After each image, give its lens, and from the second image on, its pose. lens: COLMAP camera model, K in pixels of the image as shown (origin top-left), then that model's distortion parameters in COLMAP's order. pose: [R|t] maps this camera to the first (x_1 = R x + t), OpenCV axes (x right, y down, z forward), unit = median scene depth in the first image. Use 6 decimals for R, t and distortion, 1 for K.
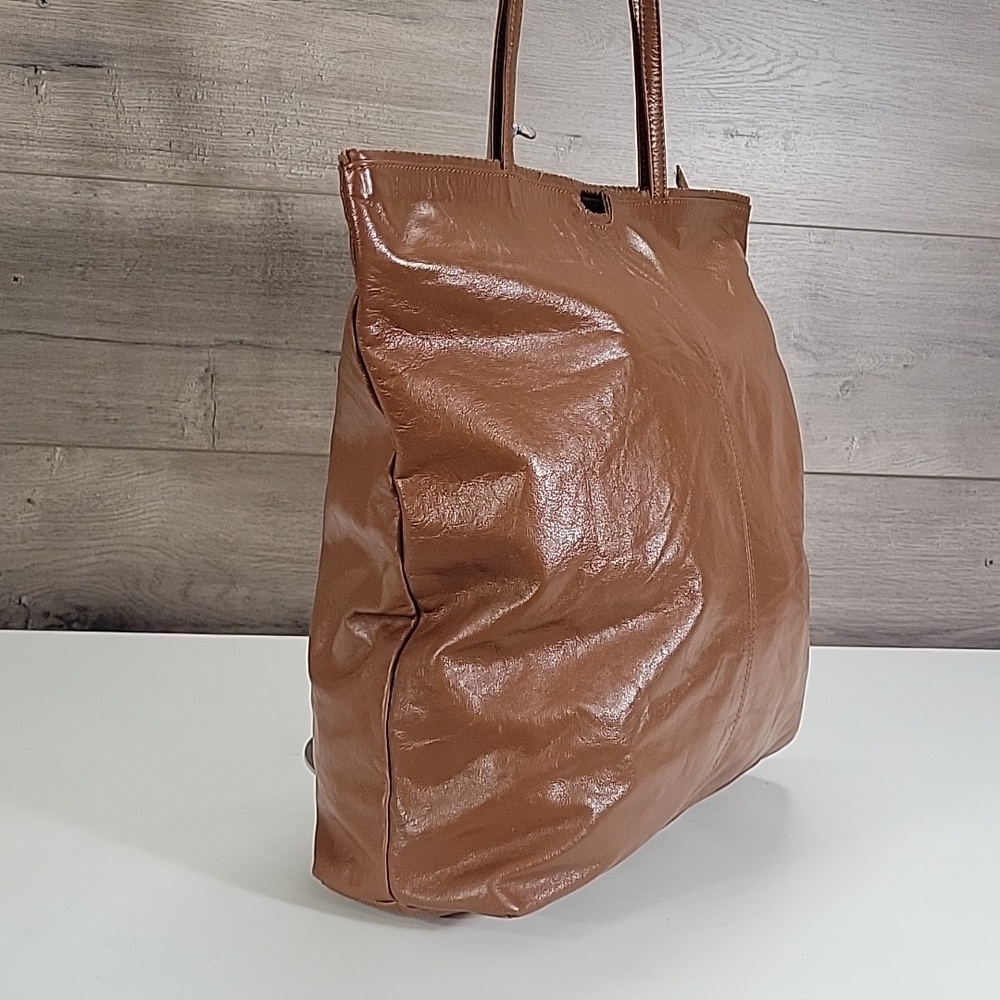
lens RADIAL K [[1624.5, 0, 481.2], [0, 1624.5, 471.9], [0, 0, 1]] dist [0.034230, 0.000000]
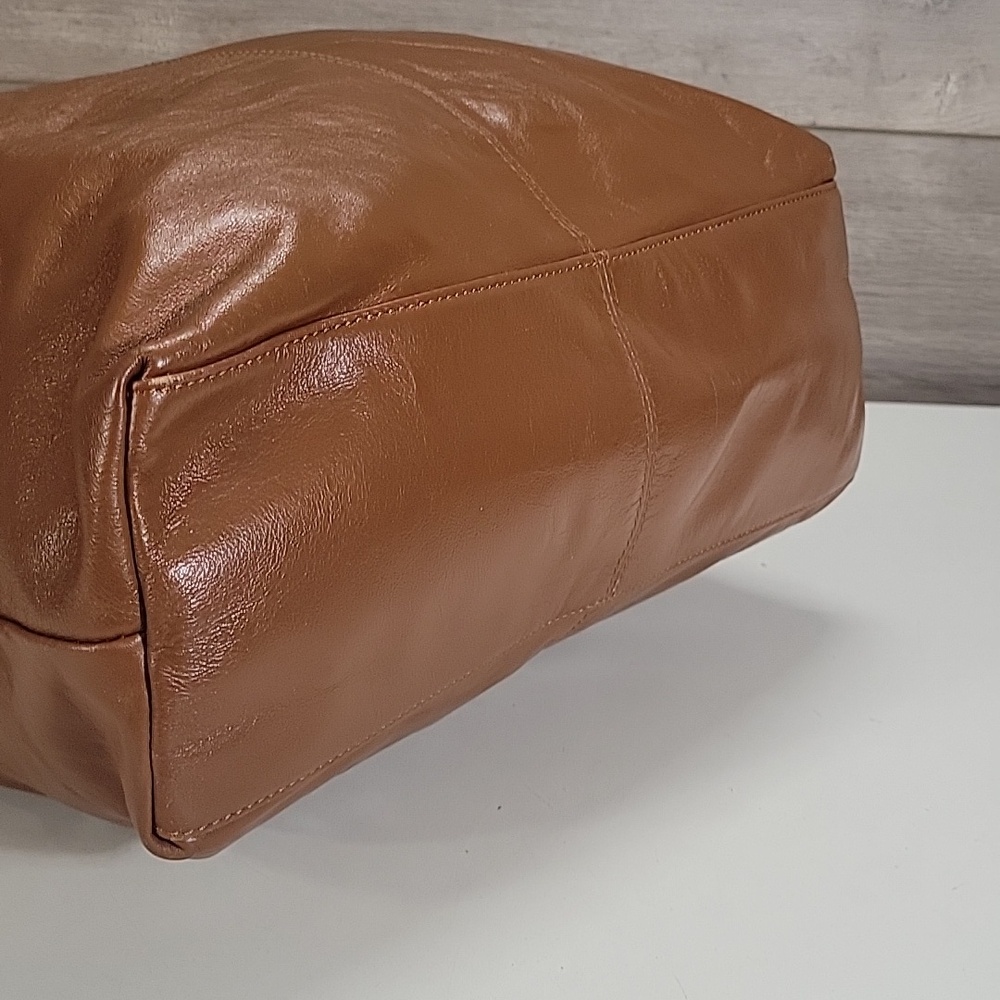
lens RADIAL K [[1624.5, 0, 486.1], [0, 1624.5, 428.1], [0, 0, 1]] dist [0.034230, 0.000000]
pose [[0.997235, 0.025976, -0.069620, 0.103502], [-0.015810, 0.989629, 0.142777, 0.028159], [0.072607, -0.141282, 0.987303, 0.364852]]
